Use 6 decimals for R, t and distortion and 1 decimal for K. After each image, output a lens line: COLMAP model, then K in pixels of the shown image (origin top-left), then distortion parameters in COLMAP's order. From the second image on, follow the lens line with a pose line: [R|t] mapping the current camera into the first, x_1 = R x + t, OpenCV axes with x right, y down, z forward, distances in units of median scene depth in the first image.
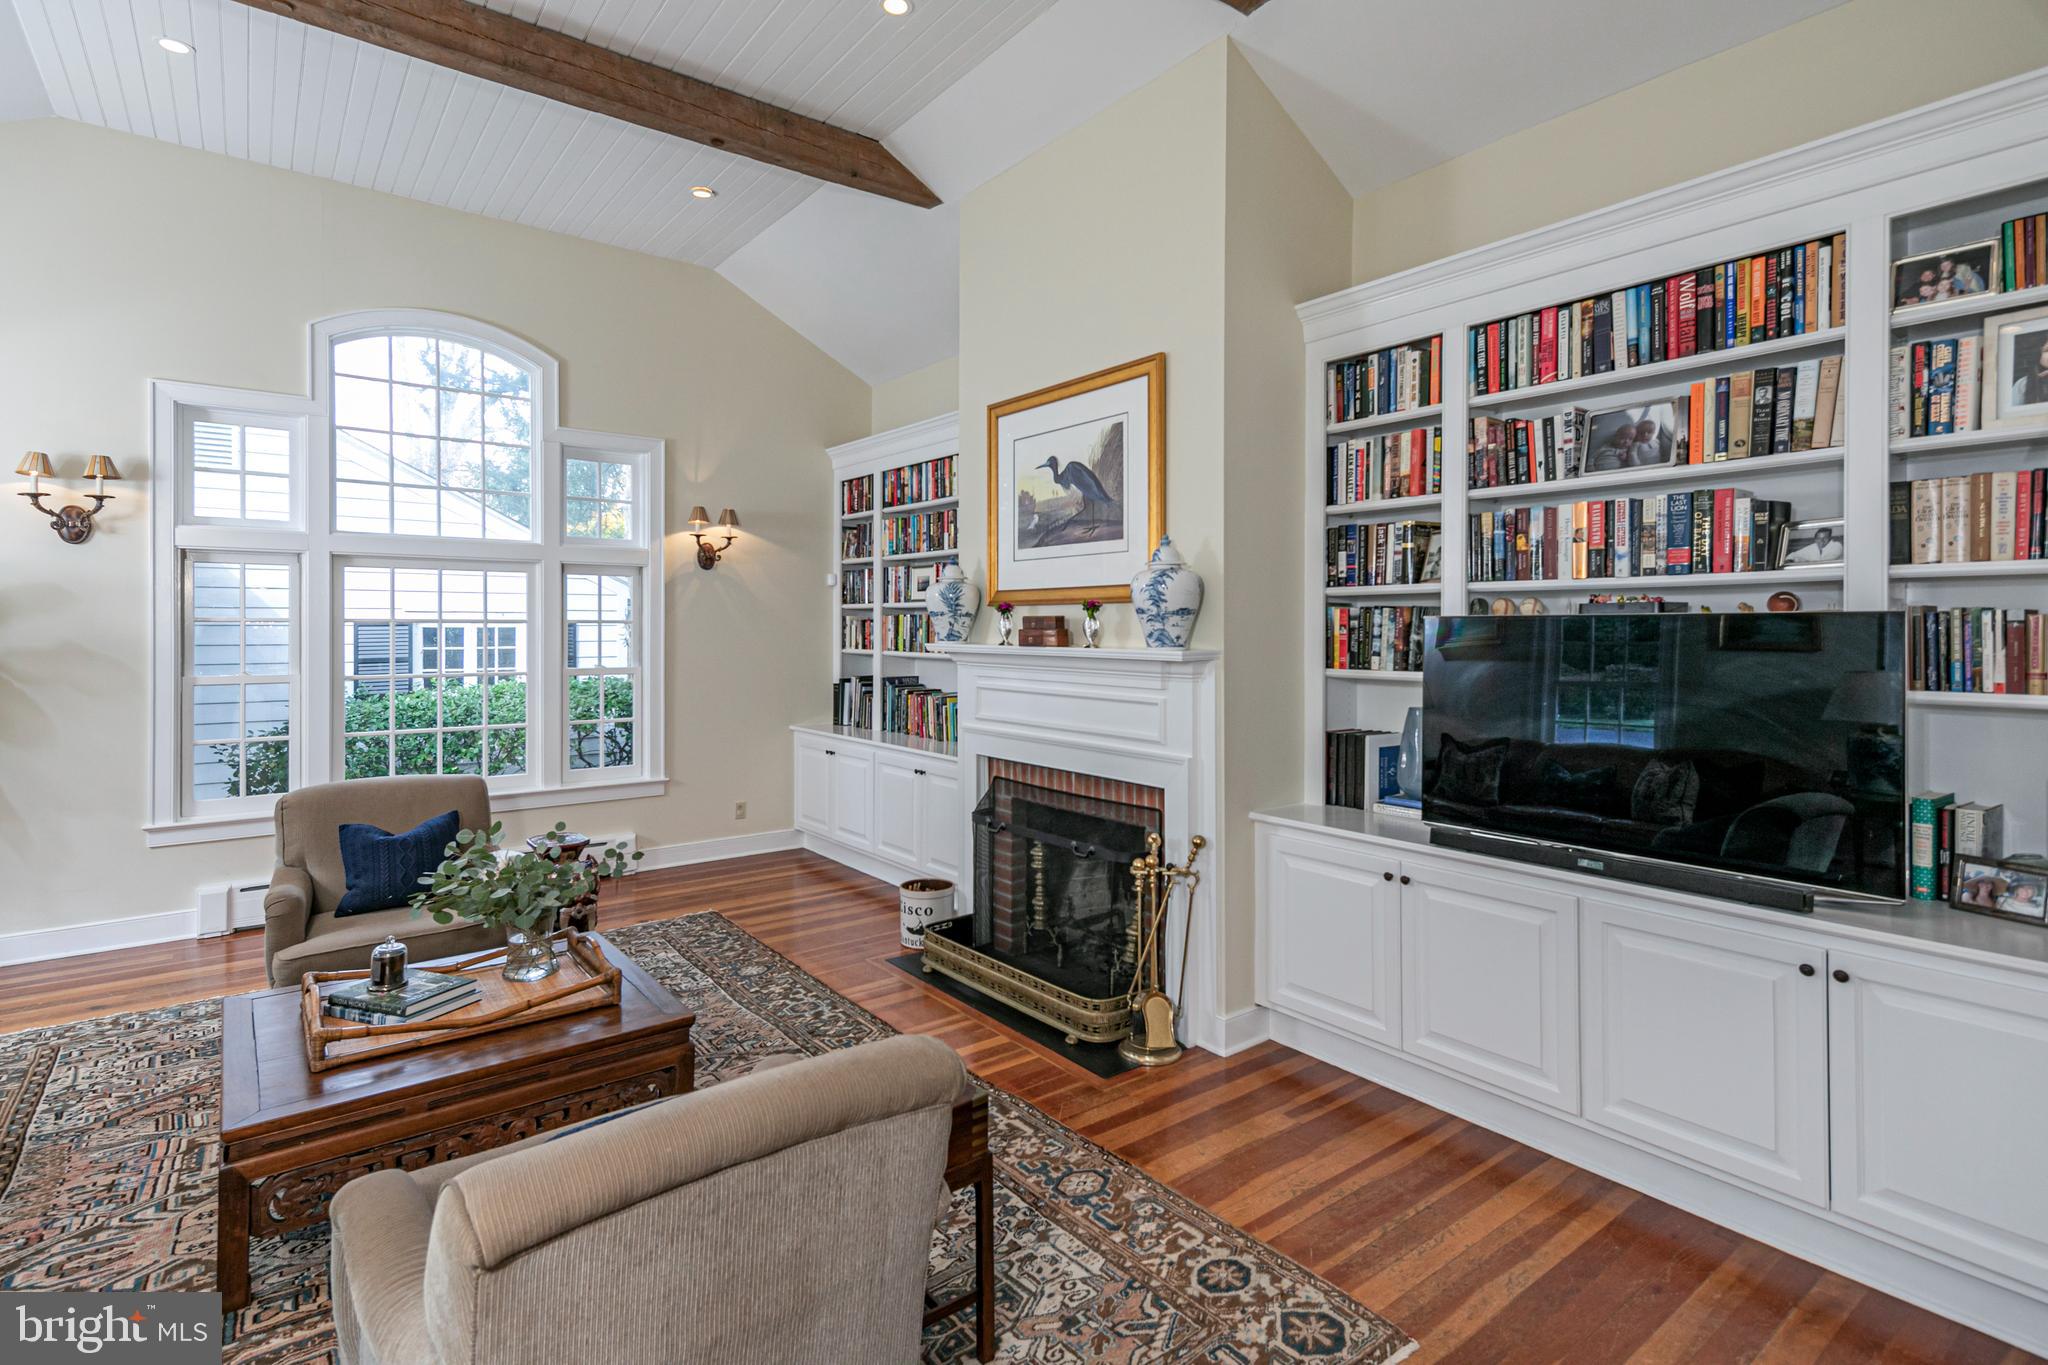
lens RADIAL K [[956.8, 0, 1022.1], [0, 956.8, 628.7], [0, 0, 1]] dist [0.021363, -0.000405]
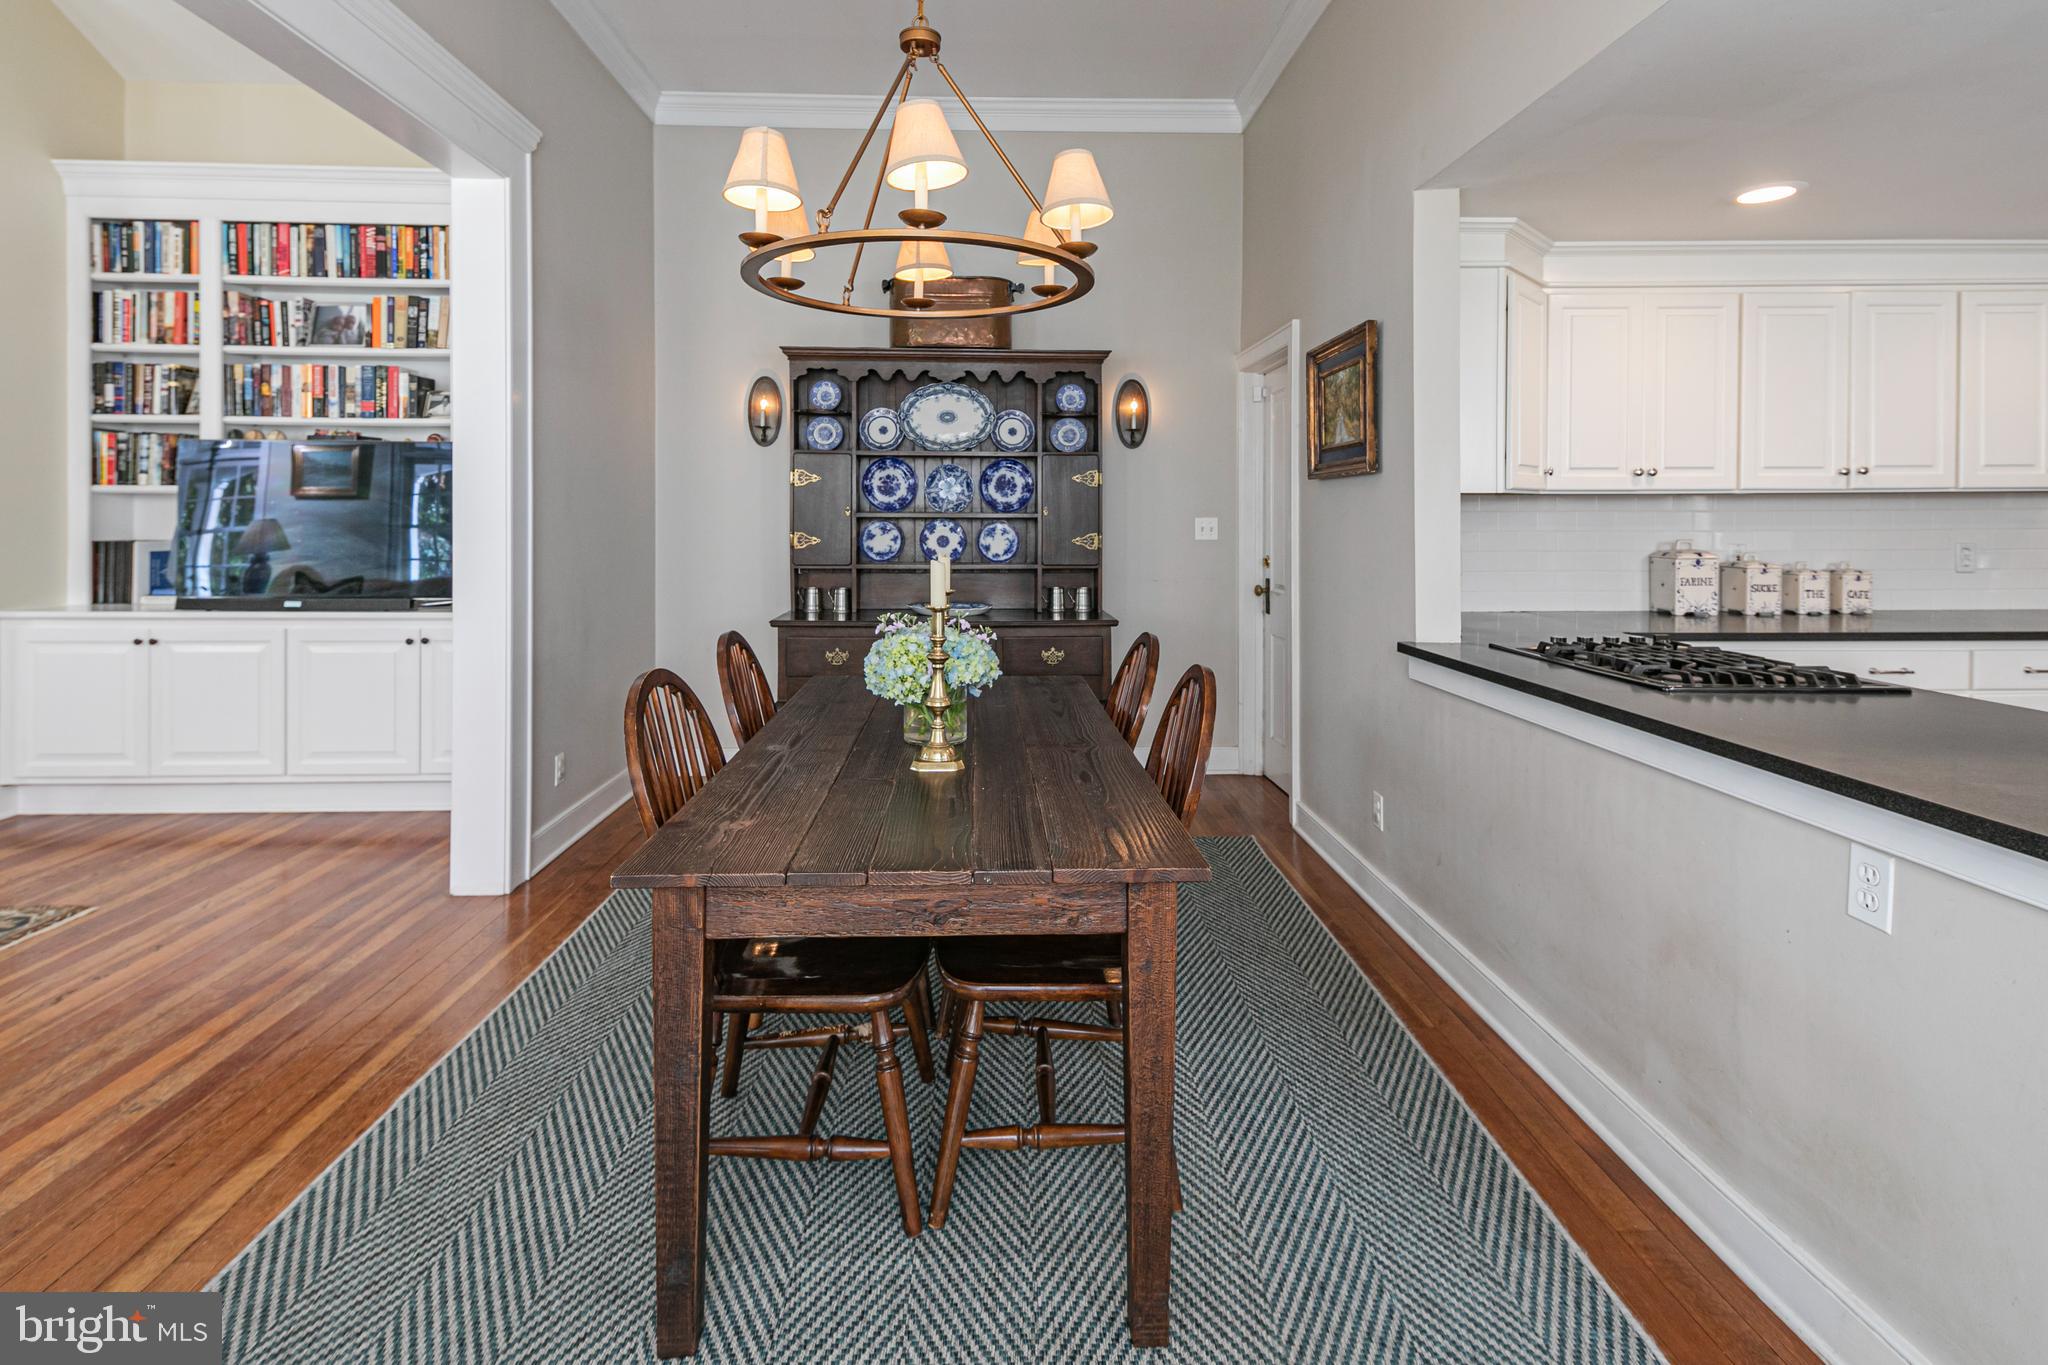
lens RADIAL K [[997.6, 0, 1004.1], [0, 997.6, 527.4], [0, 0, 1]] dist [0.035580, -0.012327]
pose [[0.591850, -0.000726, 0.806048, -0.020849], [-0.003095, 0.999990, 0.003173, 0.095812], [-0.806042, -0.004372, 0.591842, -0.675542]]
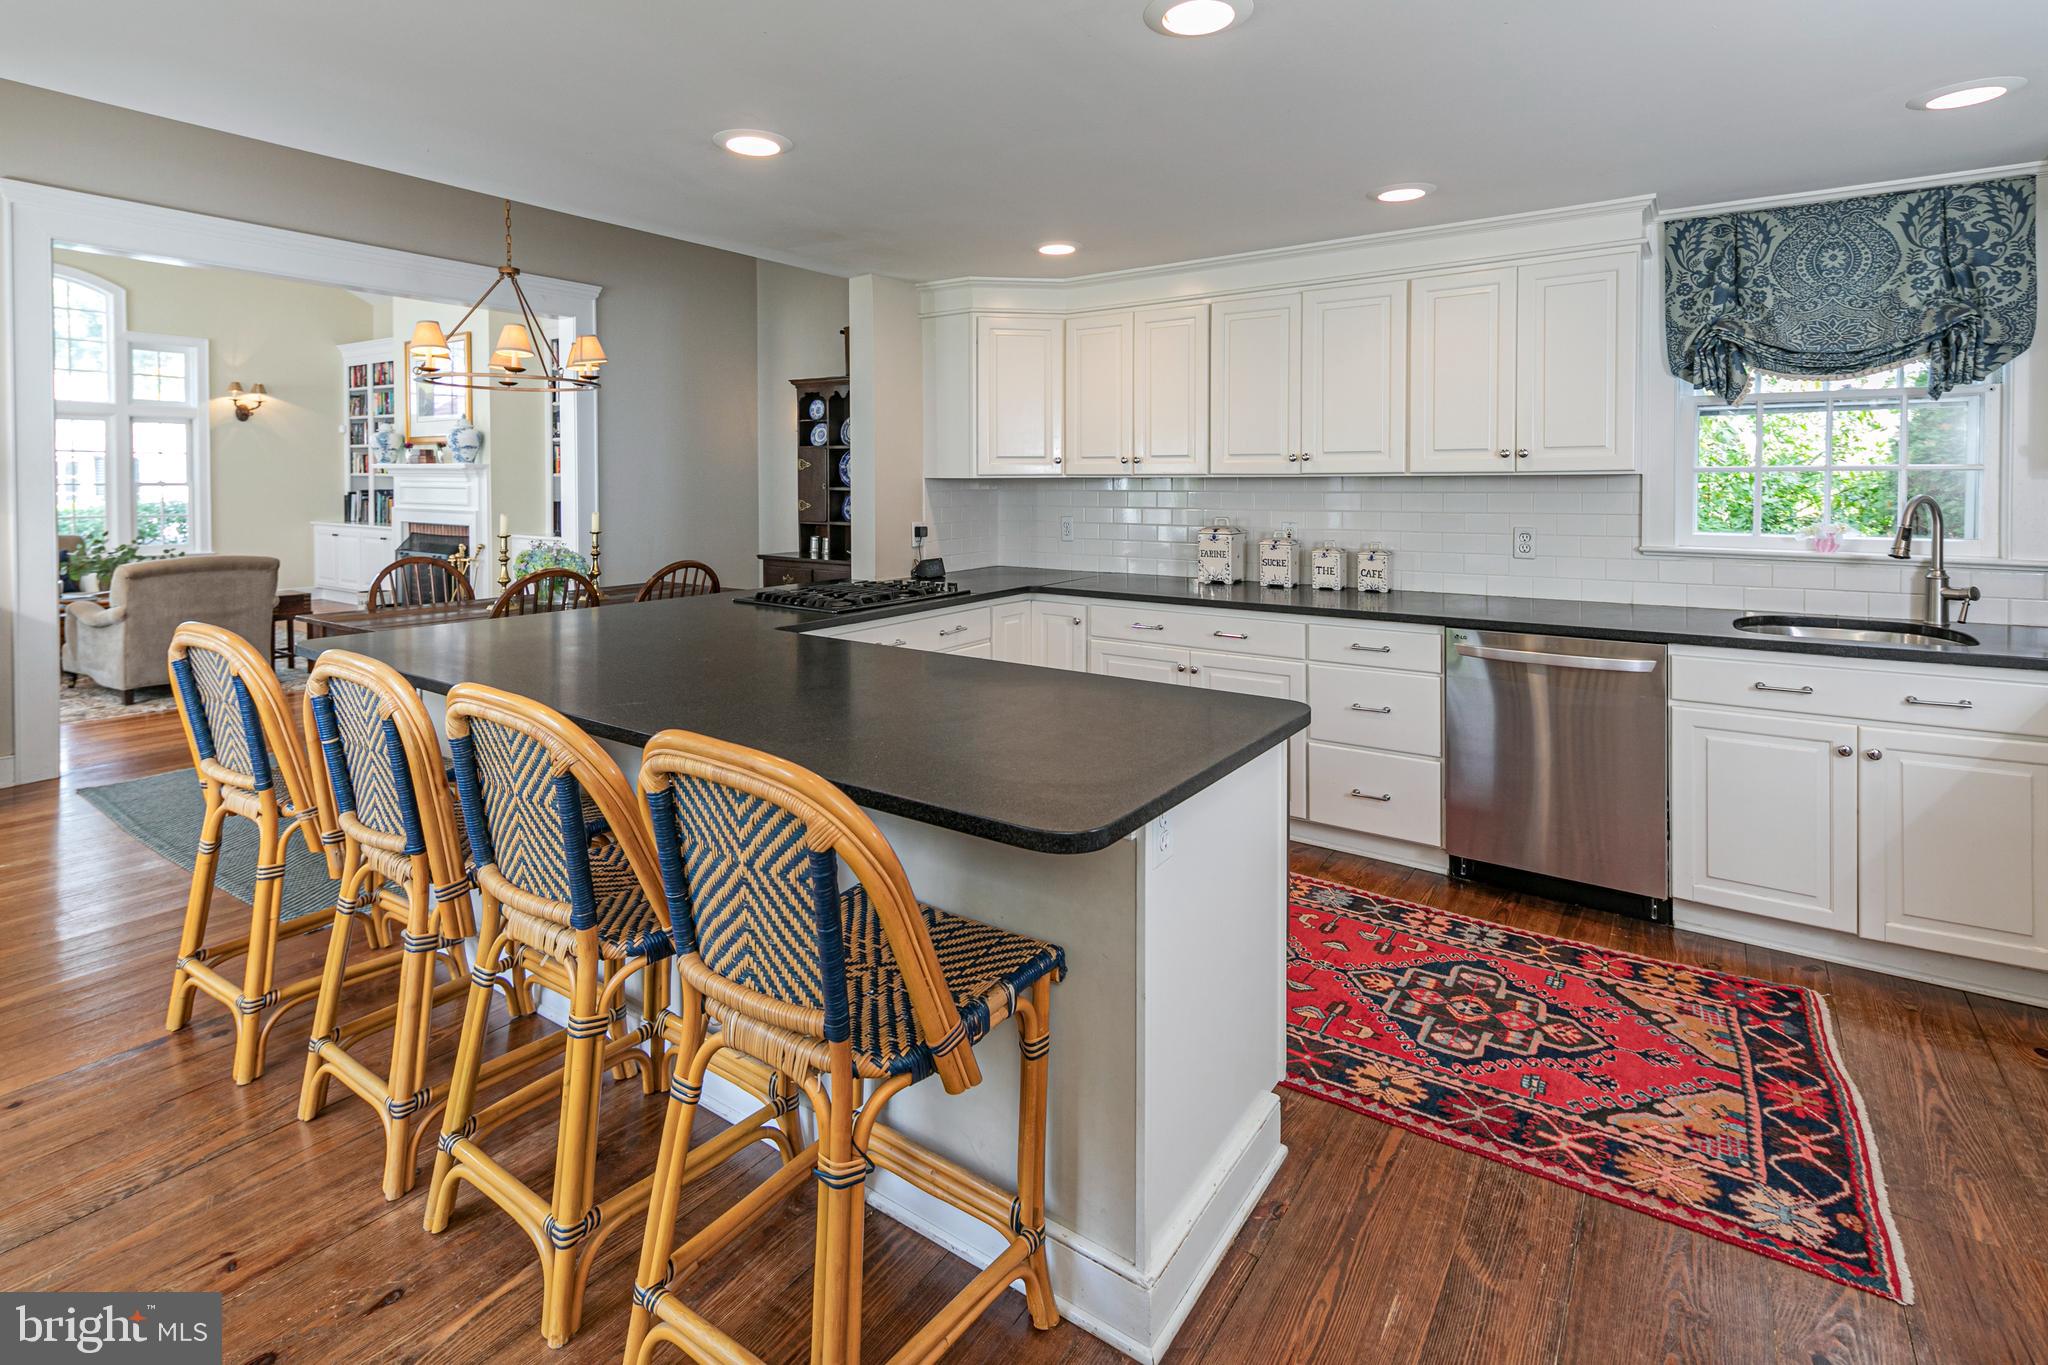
lens RADIAL K [[971.4, 0, 1023.1], [0, 971.4, 495.6], [0, 0, 1]] dist [0.000147, 0.007413]
pose [[0.951551, -0.003617, 0.307471, 0.766475], [-0.001540, 0.999862, 0.016527, 0.062042], [-0.307488, -0.016199, 0.951414, -1.771351]]
